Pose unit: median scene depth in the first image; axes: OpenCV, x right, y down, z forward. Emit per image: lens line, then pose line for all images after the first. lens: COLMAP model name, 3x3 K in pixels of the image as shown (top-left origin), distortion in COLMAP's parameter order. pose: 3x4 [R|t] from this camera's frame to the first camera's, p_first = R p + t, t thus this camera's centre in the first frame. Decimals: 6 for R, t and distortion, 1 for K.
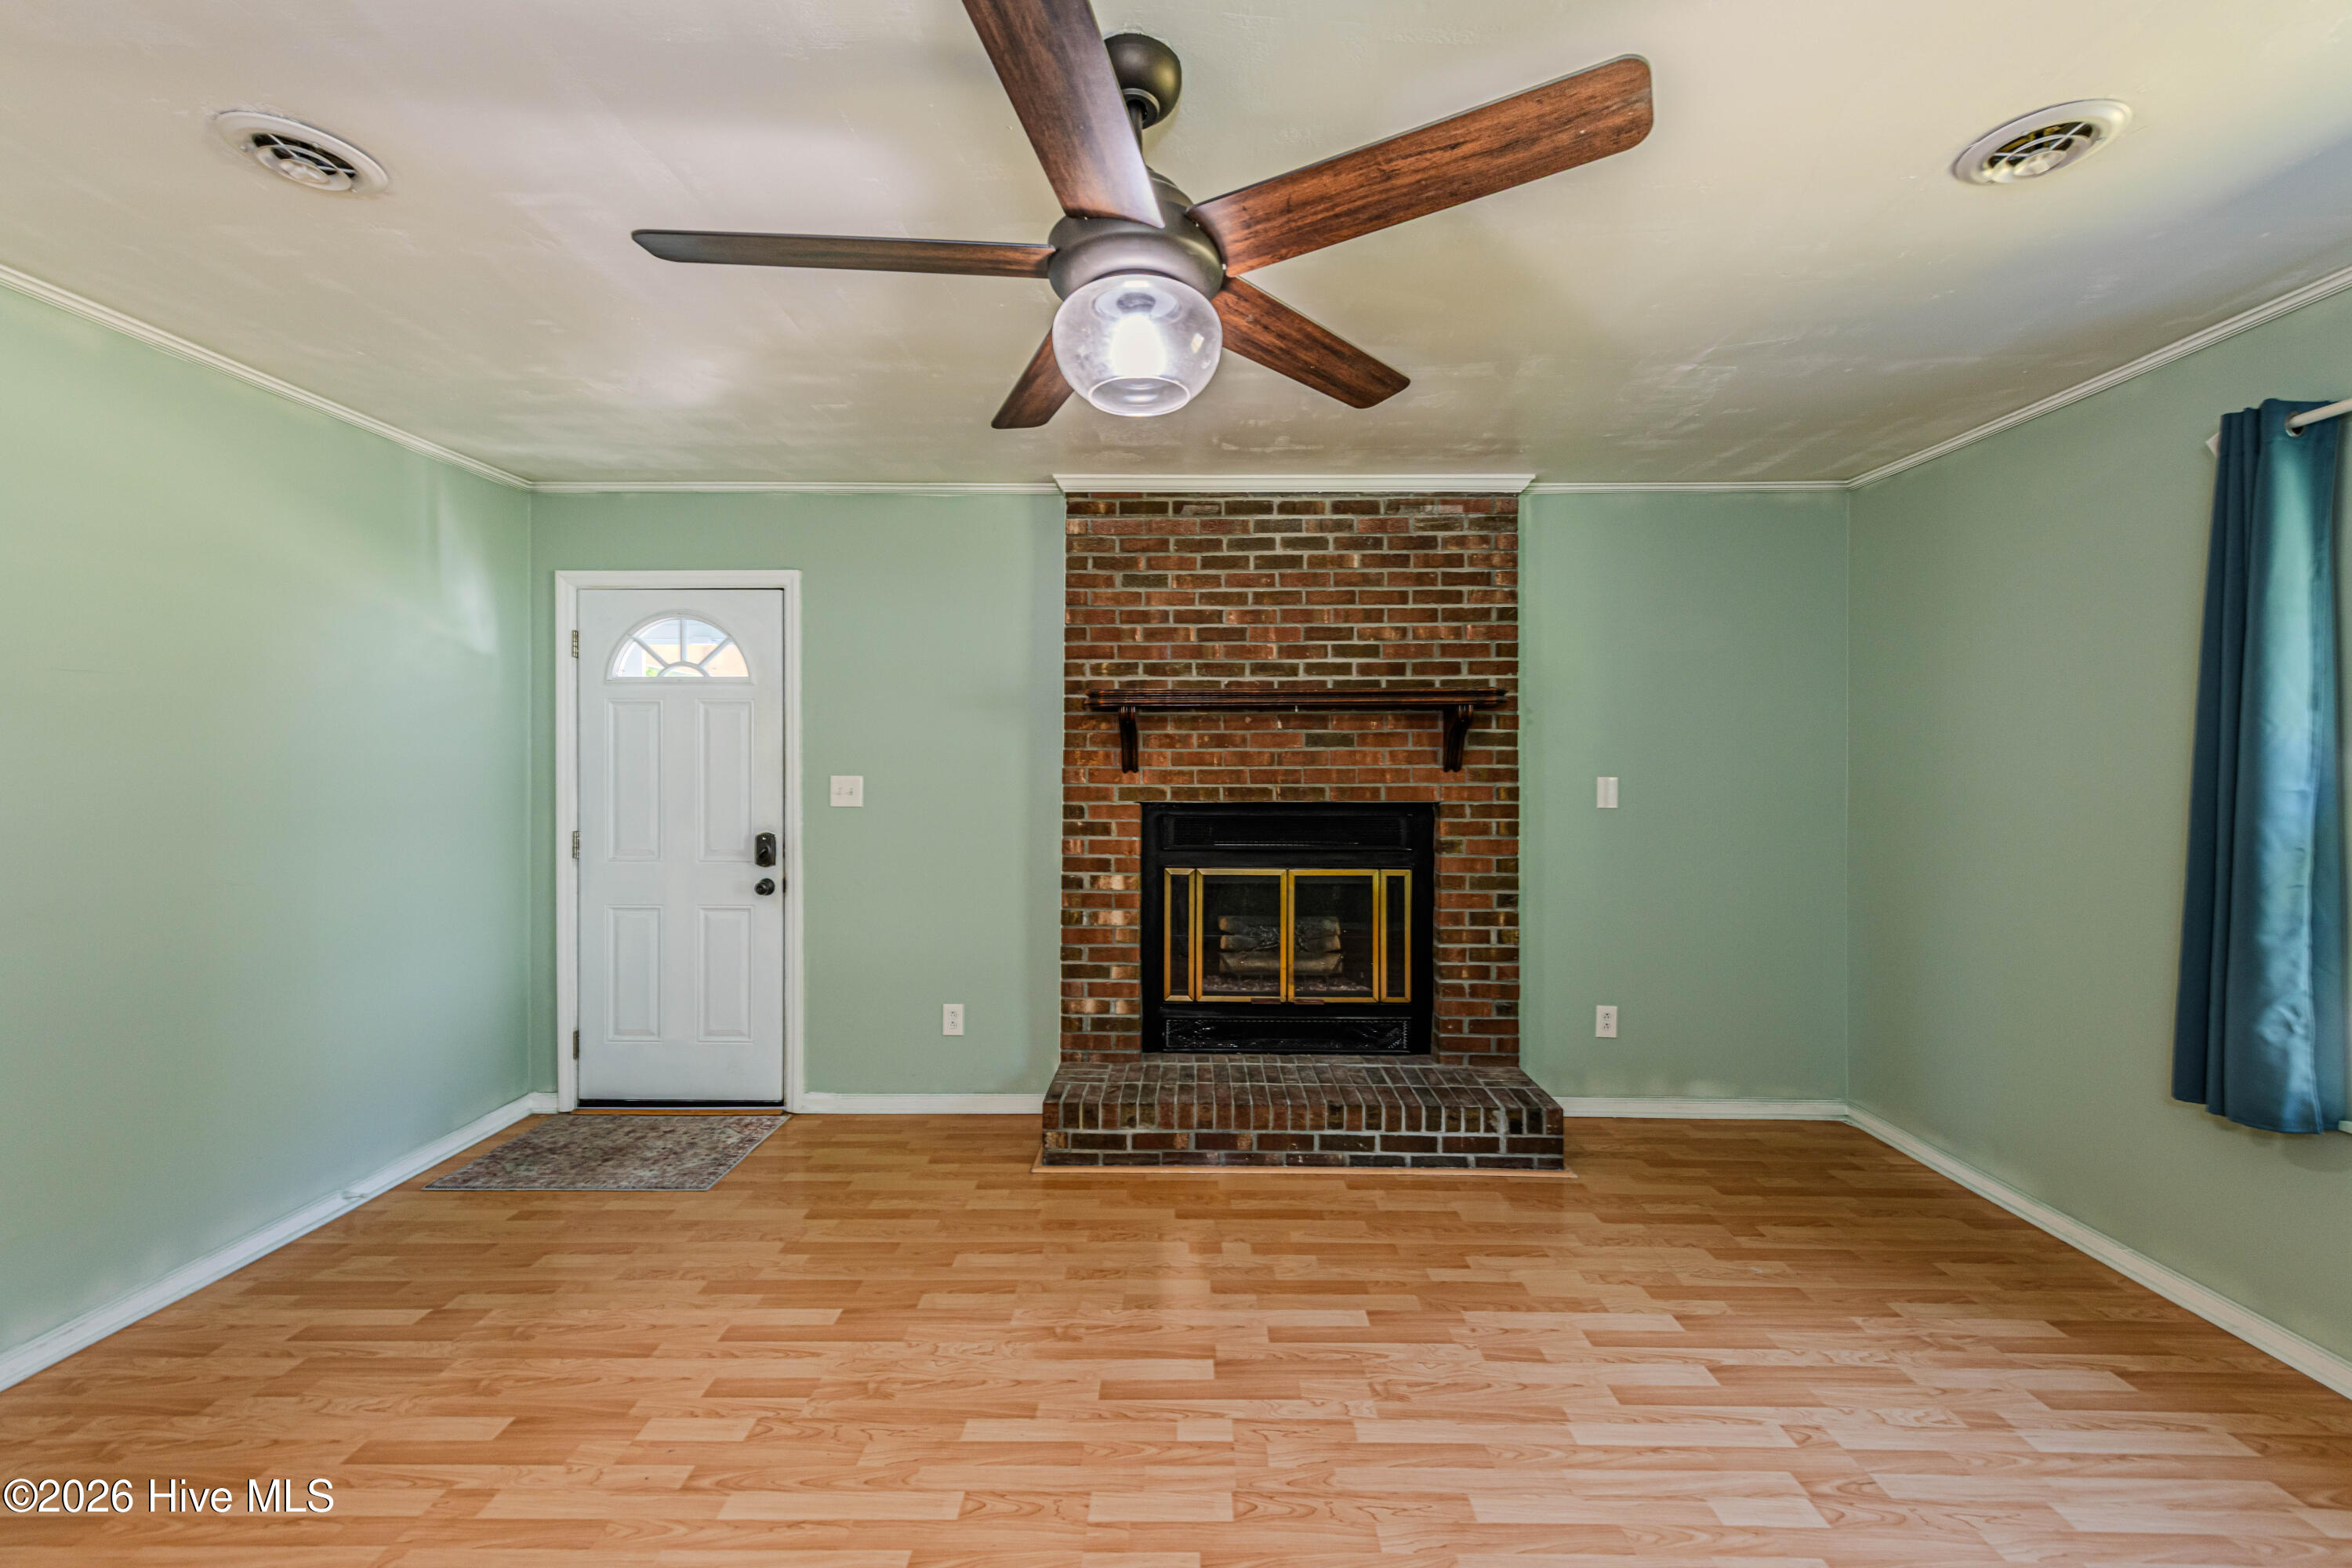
lens RADIAL K [[922.8, 0, 1176.0], [0, 922.8, 784.0], [0, 0, 1]] dist [0.020380, -0.010825]
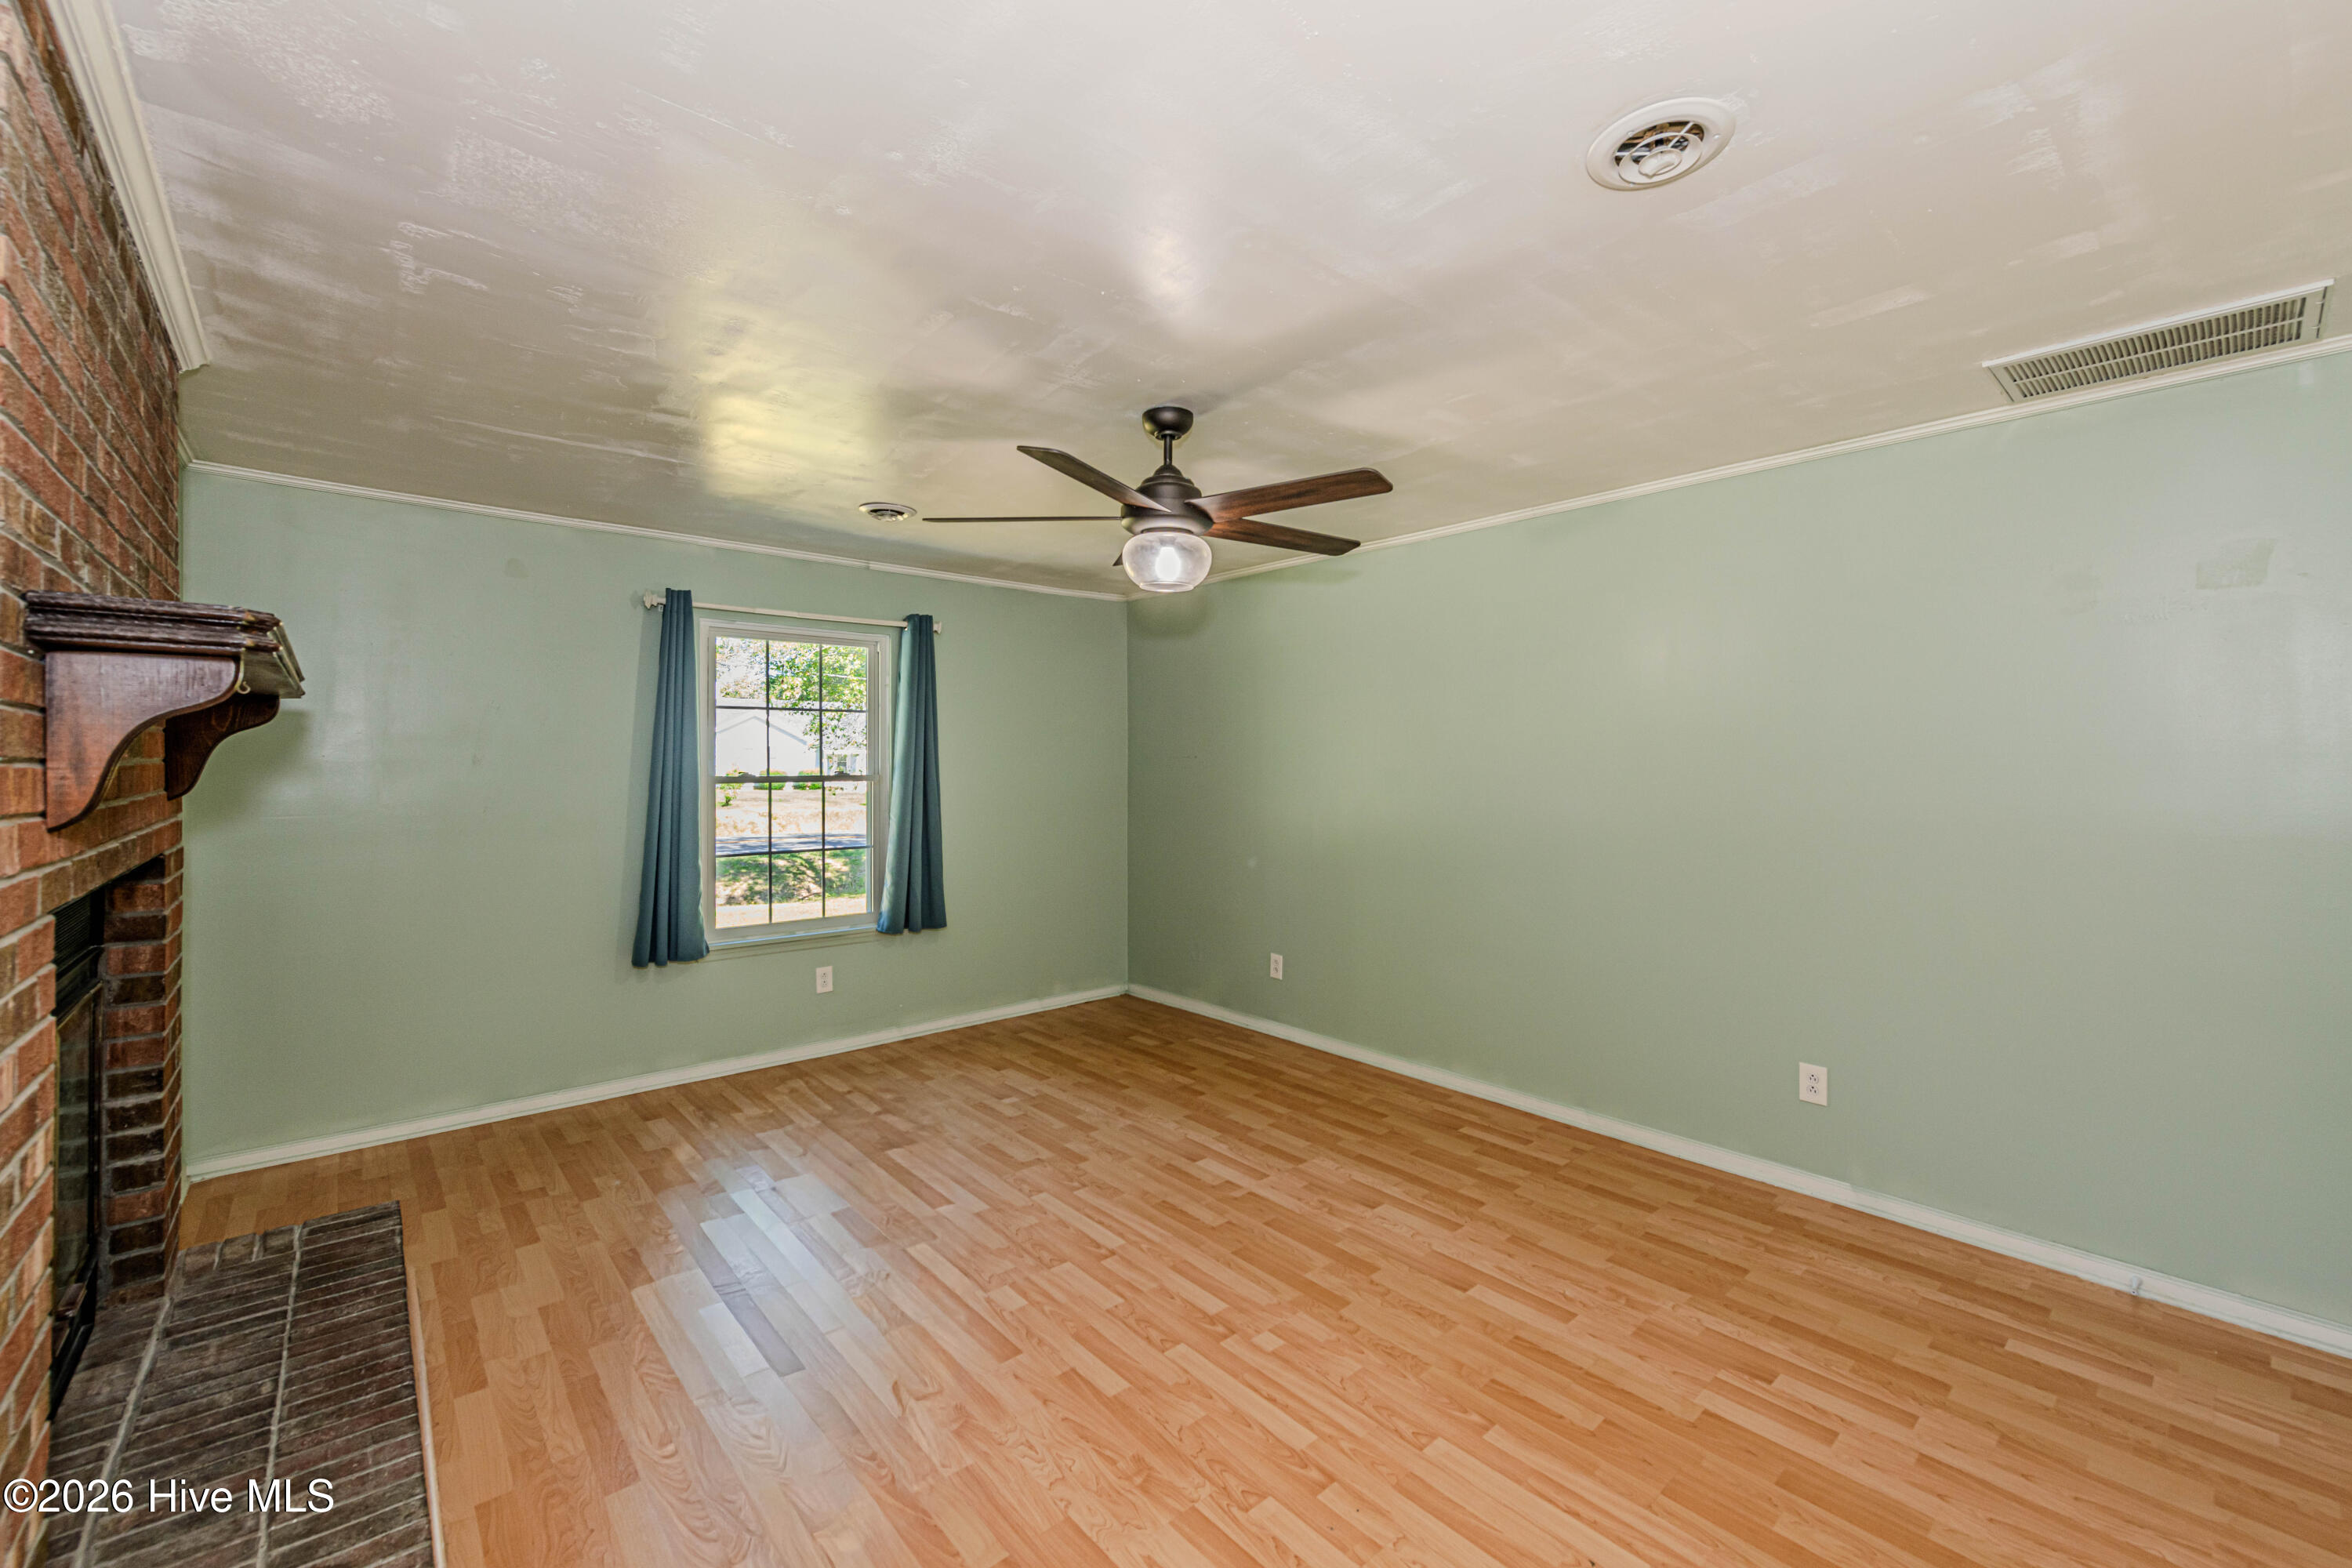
lens RADIAL K [[922.8, 0, 1176.0], [0, 922.8, 784.0], [0, 0, 1]] dist [0.020380, -0.010825]
pose [[-0.659033, -0.015008, 0.751964, -1.080553], [0.012793, 0.999433, 0.031158, -0.068334], [-0.752005, 0.030154, -0.658467, 1.631840]]
